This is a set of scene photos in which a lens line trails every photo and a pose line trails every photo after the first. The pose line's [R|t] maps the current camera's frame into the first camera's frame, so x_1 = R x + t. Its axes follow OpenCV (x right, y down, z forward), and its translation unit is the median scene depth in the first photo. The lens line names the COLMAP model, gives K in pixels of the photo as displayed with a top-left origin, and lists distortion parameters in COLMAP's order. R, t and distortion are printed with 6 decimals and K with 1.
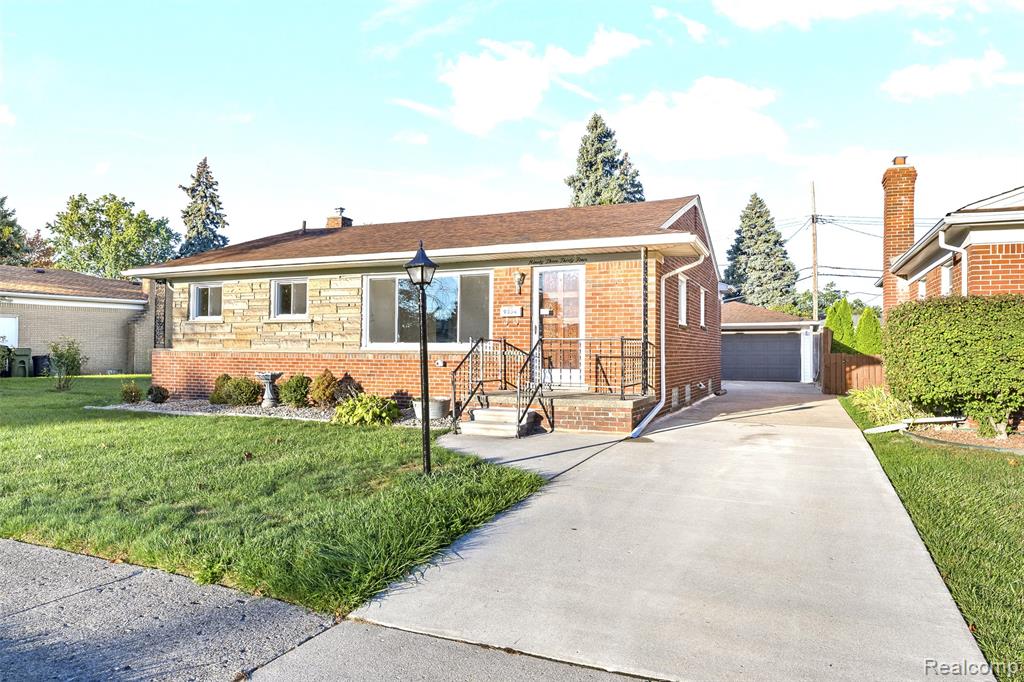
lens RADIAL K [[667.3, 0, 511.4], [0, 667.3, 340.5], [0, 0, 1]] dist [0.005107, -0.000229]
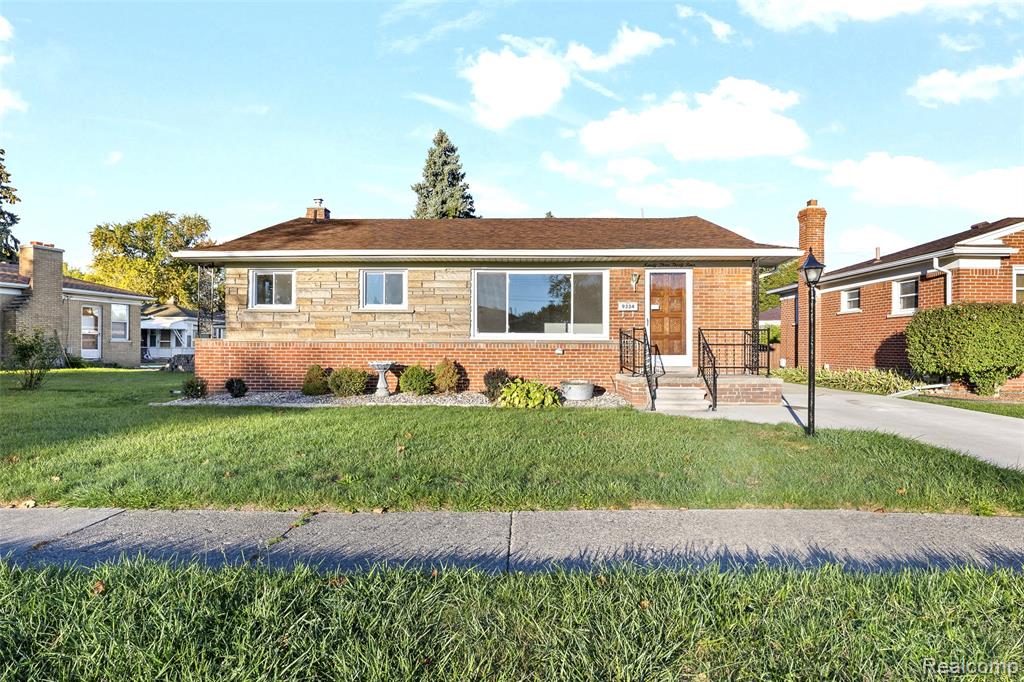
lens RADIAL K [[603.8, 0, 512.7], [0, 603.8, 342.2], [0, 0, 1]] dist [0.000534, 0.000318]
pose [[0.929056, -0.000339, 0.369940, -0.473014], [-0.003956, 0.999933, 0.010852, 0.007181], [-0.369919, -0.011545, 0.928992, 0.074815]]
